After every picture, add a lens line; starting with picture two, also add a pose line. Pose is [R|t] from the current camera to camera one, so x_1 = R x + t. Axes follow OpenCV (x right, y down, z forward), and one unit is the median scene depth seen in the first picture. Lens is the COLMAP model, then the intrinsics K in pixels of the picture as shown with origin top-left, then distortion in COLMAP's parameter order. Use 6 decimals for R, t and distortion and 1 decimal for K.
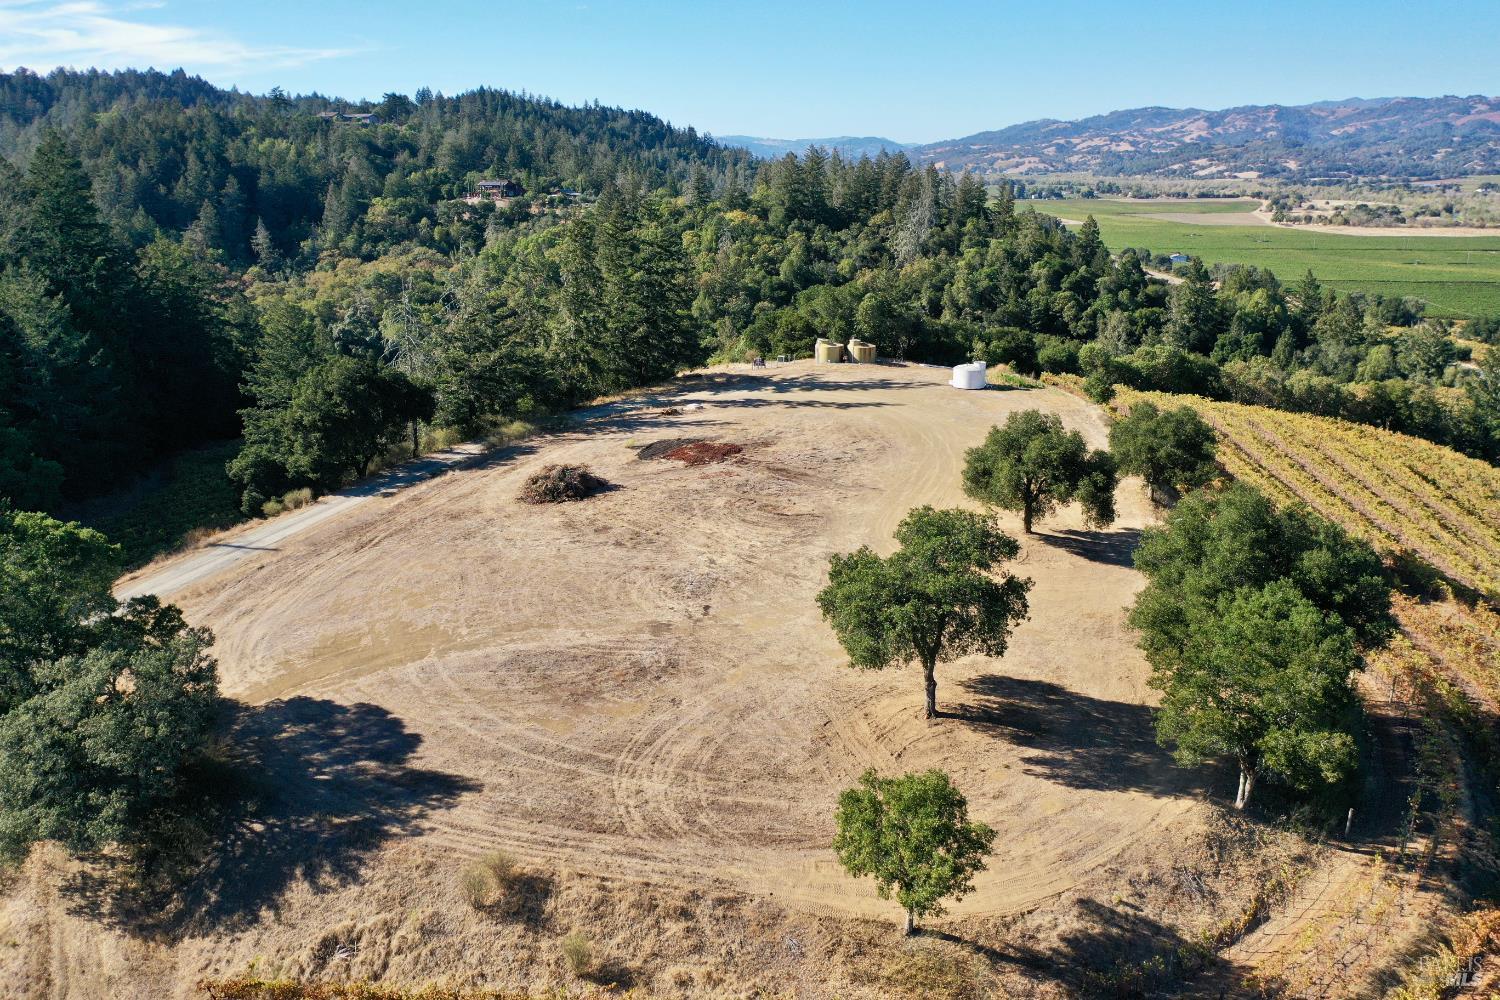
lens RADIAL K [[1184.3, 0, 747.7], [0, 1184.3, 492.7], [0, 0, 1]] dist [-0.003374, -0.004115]
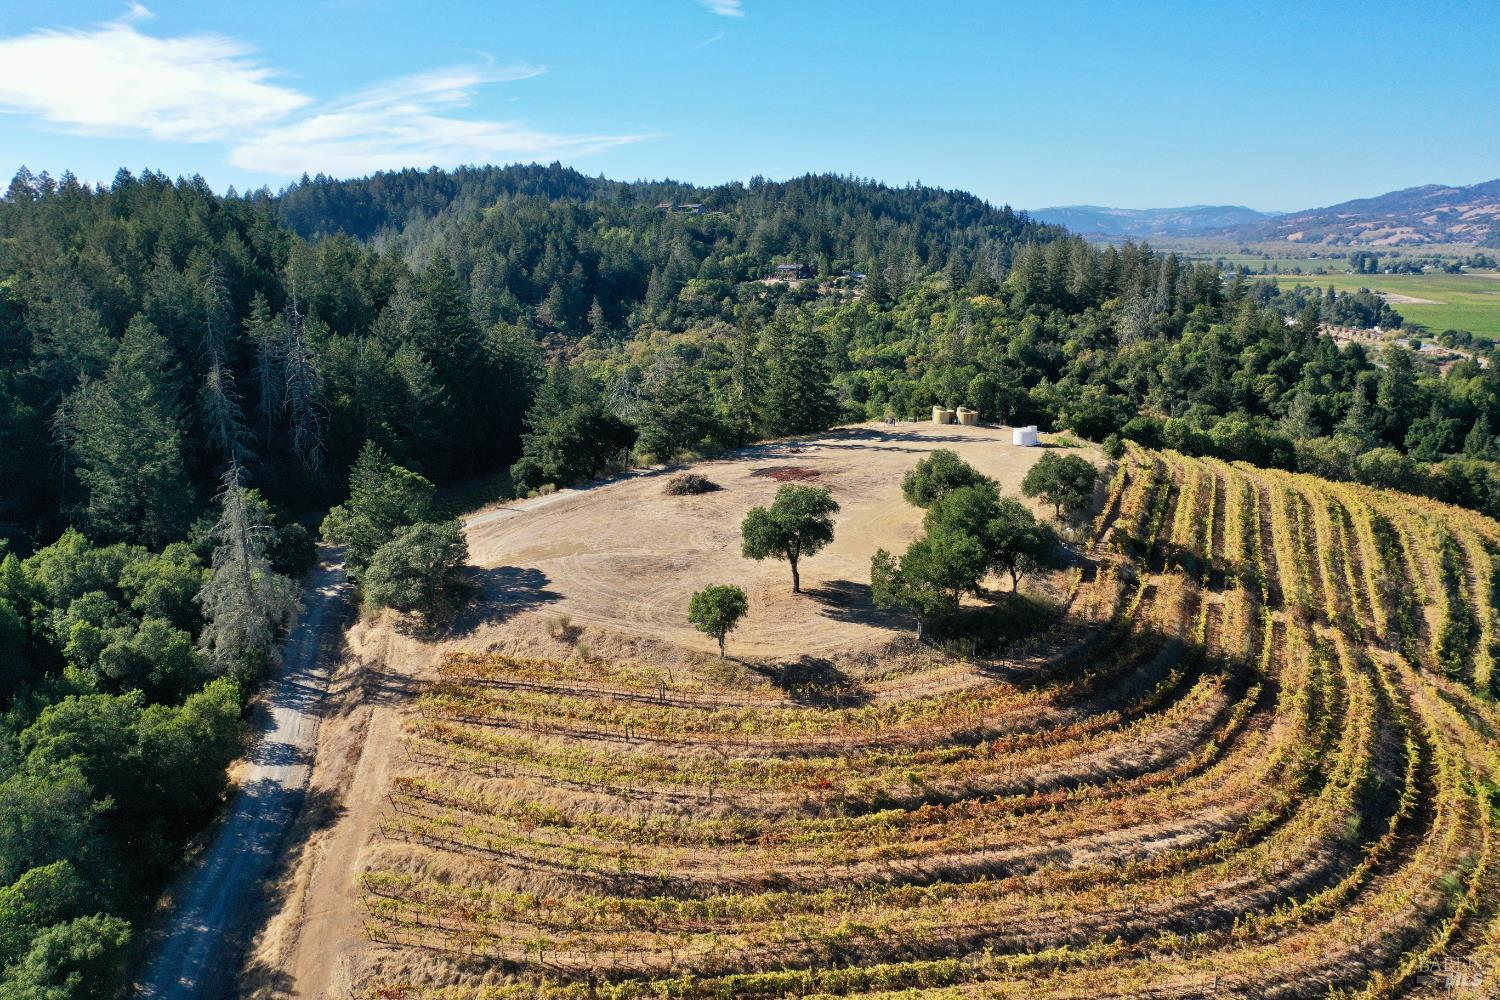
lens RADIAL K [[1184.3, 0, 747.0], [0, 1184.3, 496.4], [0, 0, 1]] dist [-0.003374, -0.004115]
pose [[0.961253, 0.054892, -0.270147, 0.078914], [-0.069162, 0.996653, -0.043584, 0.016028], [0.266850, 0.060579, 0.961832, -0.120513]]
